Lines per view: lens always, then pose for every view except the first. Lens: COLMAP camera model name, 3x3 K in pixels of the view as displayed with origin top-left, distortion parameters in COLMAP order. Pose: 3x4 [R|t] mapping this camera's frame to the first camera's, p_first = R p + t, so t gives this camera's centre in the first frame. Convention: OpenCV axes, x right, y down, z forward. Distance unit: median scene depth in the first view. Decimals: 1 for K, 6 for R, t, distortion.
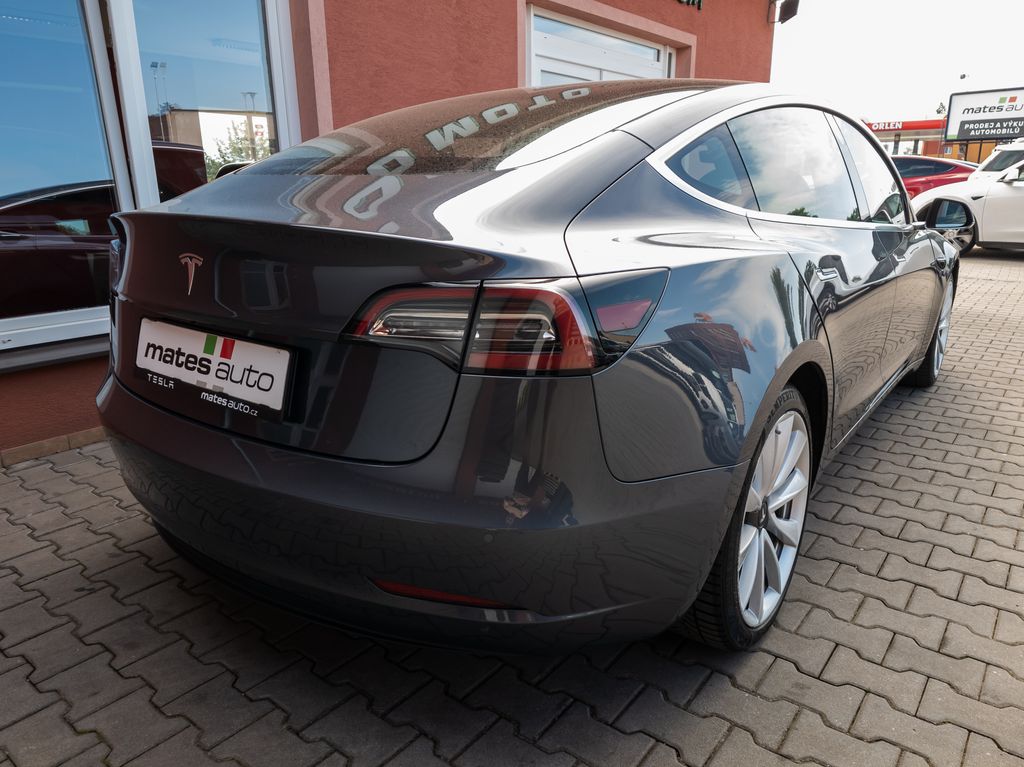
lens RADIAL K [[703.7, 0, 512.0], [0, 703.7, 383.5], [0, 0, 1]] dist [0.052100, -0.059804]
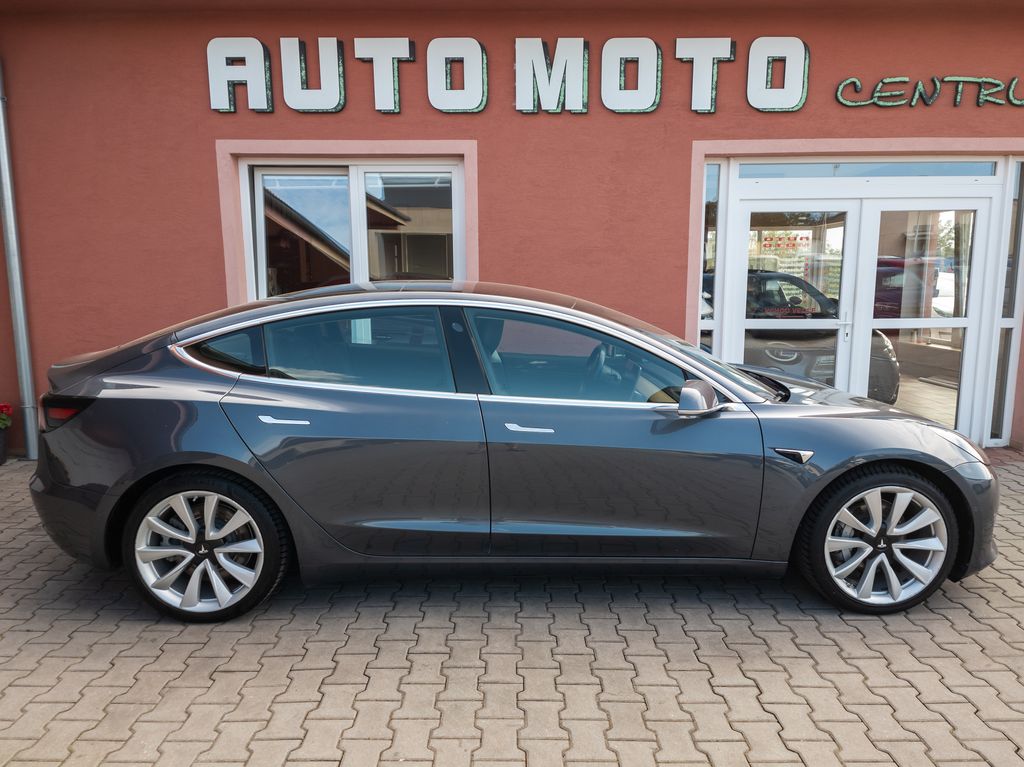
lens RADIAL K [[703.7, 0, 512.0], [0, 703.7, 383.5], [0, 0, 1]] dist [0.052100, -0.059804]
pose [[0.624763, 0.120628, -0.771440, 0.895220], [-0.212778, 0.976905, -0.019565, -0.141314], [0.751263, 0.176369, 0.636001, 0.169163]]
